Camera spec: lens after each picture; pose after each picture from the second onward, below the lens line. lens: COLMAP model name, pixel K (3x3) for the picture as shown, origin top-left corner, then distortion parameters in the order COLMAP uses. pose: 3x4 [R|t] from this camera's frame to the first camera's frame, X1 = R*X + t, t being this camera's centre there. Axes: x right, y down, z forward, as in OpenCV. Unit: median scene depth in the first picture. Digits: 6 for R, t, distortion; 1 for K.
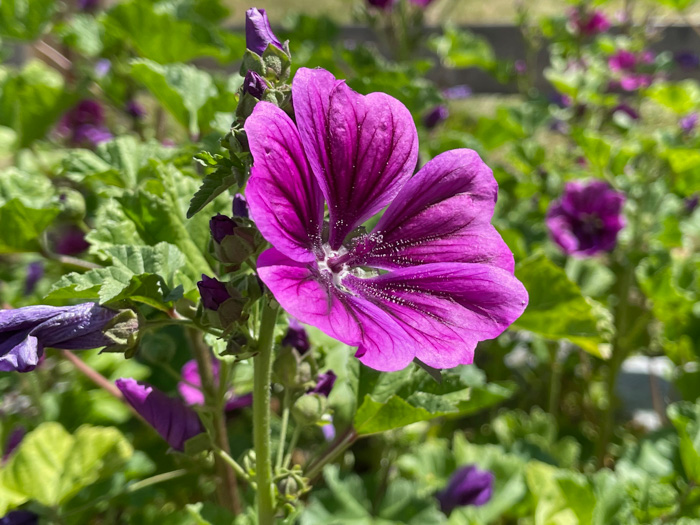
lens RADIAL K [[1095.9, 0, 350.0], [0, 1095.9, 262.5], [0, 0, 1]] dist [-0.005676, -0.085637]
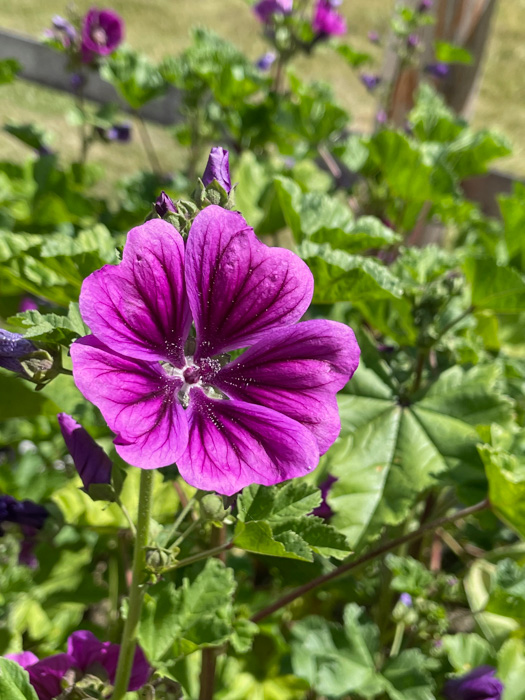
lens RADIAL K [[1095.9, 0, 262.5], [0, 1095.9, 350.0], [0, 0, 1]] dist [-0.005676, -0.085637]
pose [[0.860753, 0.352059, -0.367639, 0.462185], [-0.367584, 0.929522, 0.029505, -0.084871], [0.352116, 0.109742, 0.929501, -0.040973]]
